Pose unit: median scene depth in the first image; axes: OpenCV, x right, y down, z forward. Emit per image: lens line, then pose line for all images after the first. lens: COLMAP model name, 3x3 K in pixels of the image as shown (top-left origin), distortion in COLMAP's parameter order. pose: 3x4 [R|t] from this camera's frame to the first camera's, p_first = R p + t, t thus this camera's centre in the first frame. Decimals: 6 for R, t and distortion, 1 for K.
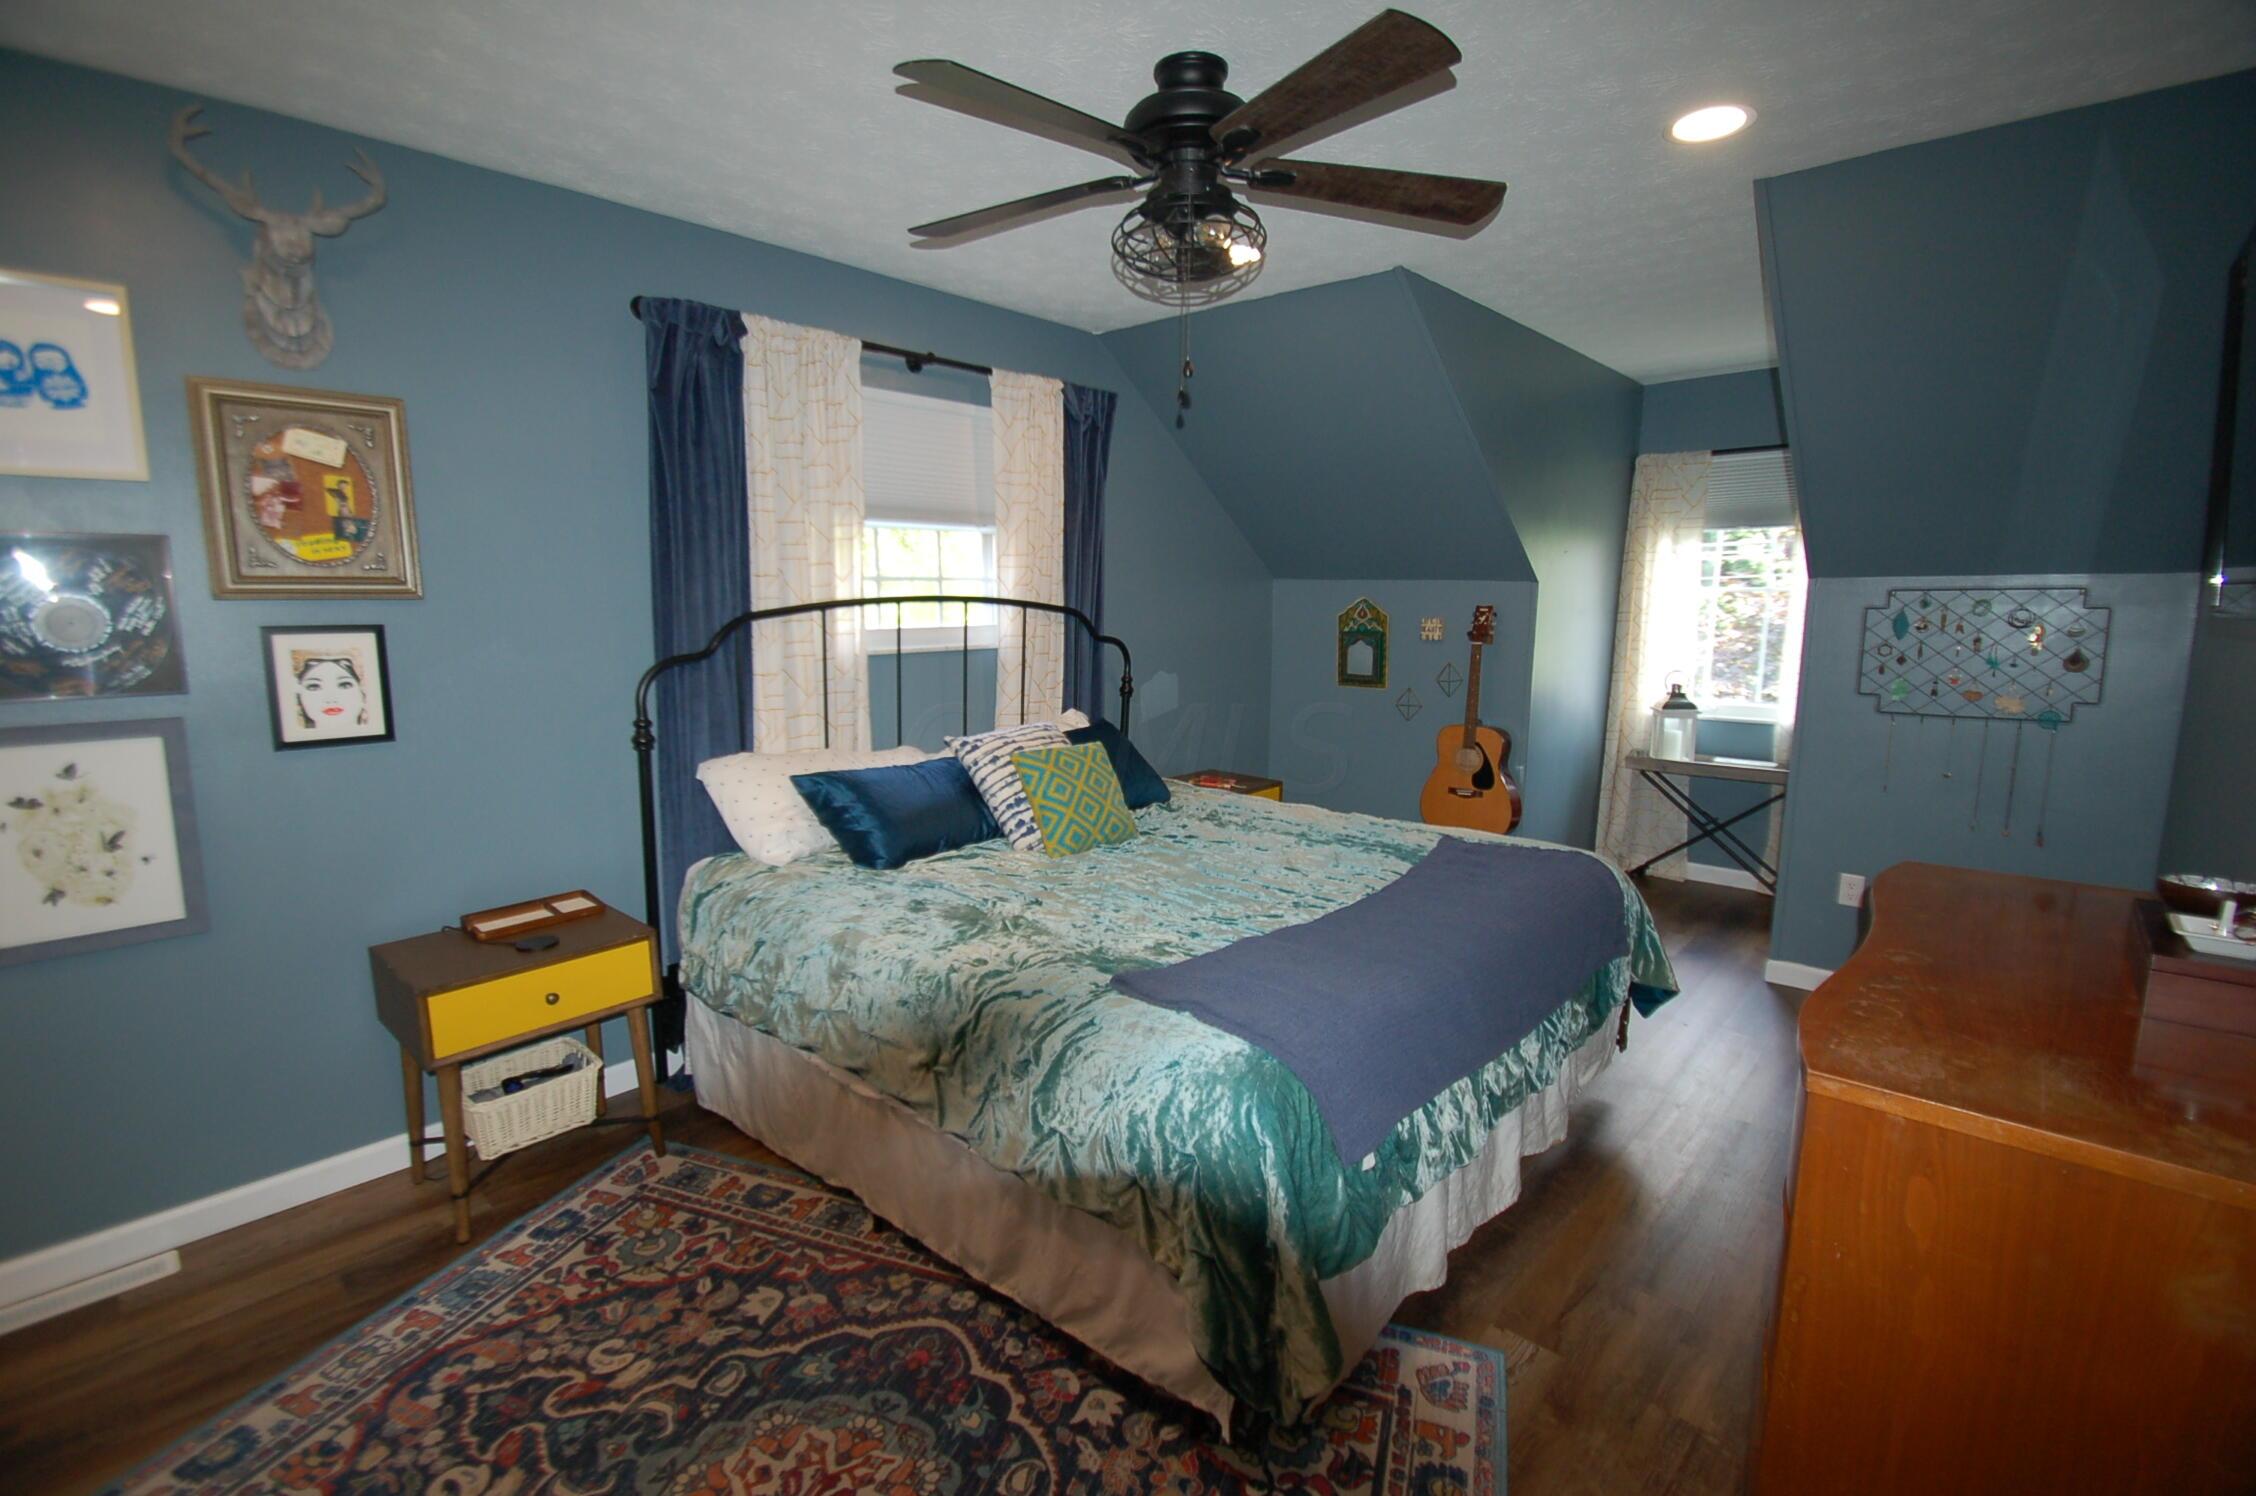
lens RADIAL K [[1024.4, 0, 1128.0], [0, 1024.4, 748.0], [0, 0, 1]] dist [0.013758, -0.000174]
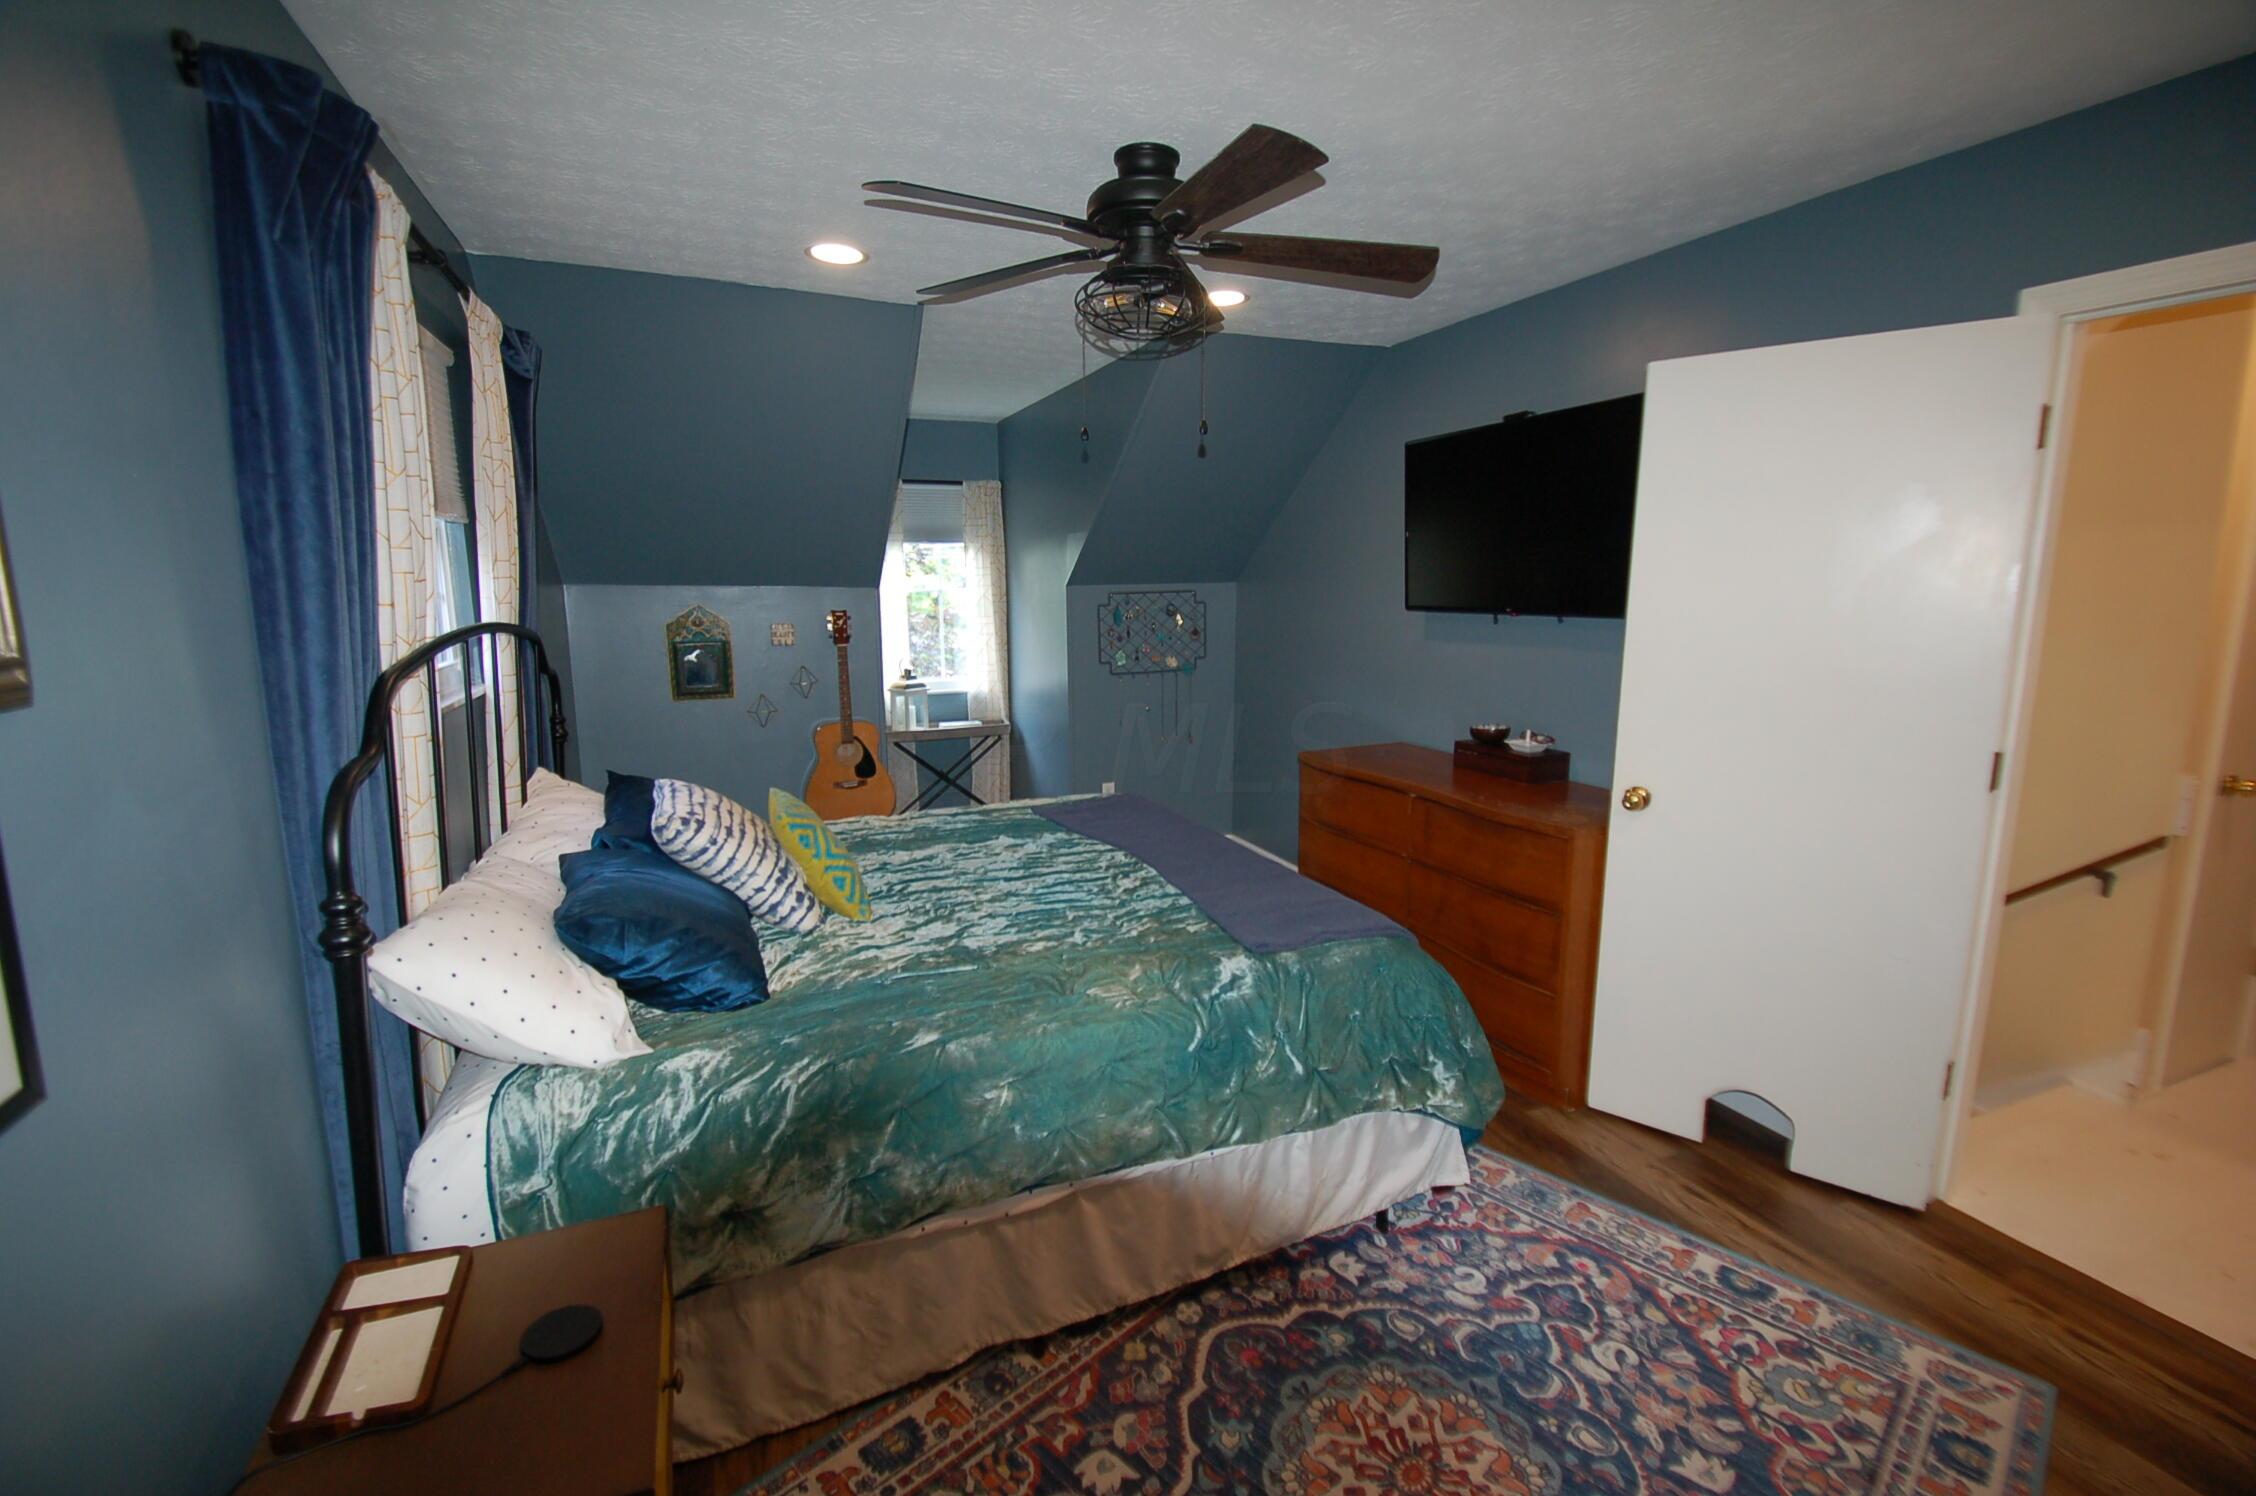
lens RADIAL K [[1004.9, 0, 1128.0], [0, 1004.9, 748.0], [0, 0, 1]] dist [0.017081, 0.000037]
pose [[0.412553, -0.155049, 0.897641, -0.966025], [0.141005, 0.984400, 0.105230, -0.125654], [-0.899954, 0.083159, 0.427980, 0.556747]]
